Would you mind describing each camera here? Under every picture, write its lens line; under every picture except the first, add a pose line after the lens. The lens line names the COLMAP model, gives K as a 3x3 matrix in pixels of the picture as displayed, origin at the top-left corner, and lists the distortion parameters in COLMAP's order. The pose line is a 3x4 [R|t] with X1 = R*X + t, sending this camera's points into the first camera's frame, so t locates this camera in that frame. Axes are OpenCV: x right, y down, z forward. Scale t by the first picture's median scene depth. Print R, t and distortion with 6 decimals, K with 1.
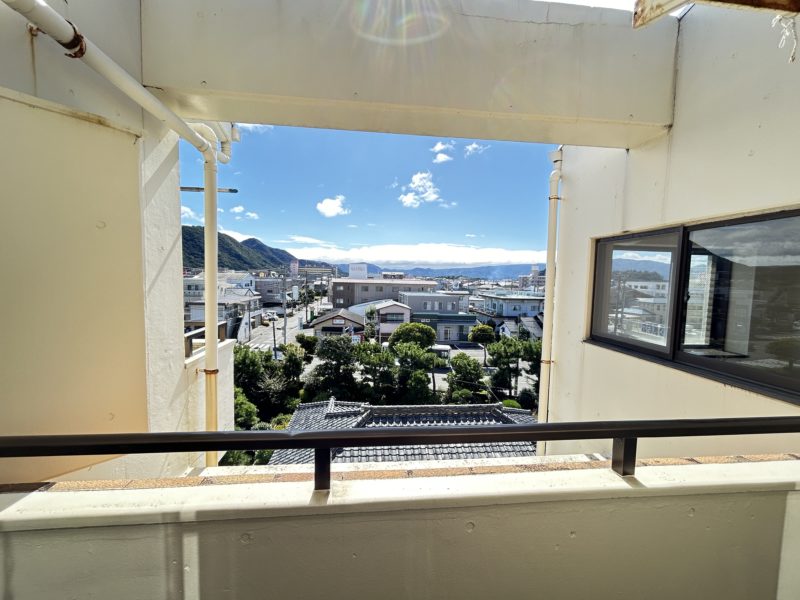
lens RADIAL K [[325.8, 0, 394.6], [0, 325.8, 301.0], [0, 0, 1]] dist [-0.002396, -0.000463]
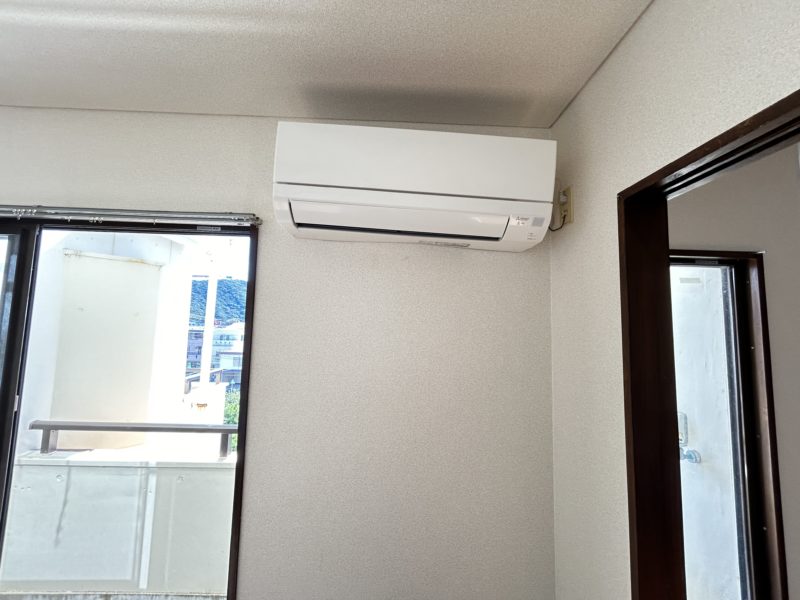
lens RADIAL K [[325.8, 0, 399.1], [0, 325.8, 301.8], [0, 0, 1]] dist [-0.002396, -0.000463]
pose [[0.997642, 0.003279, -0.068552, 0.709303], [-0.013900, 0.987811, -0.155037, -0.034156], [0.067208, 0.155624, 0.985527, -0.723645]]
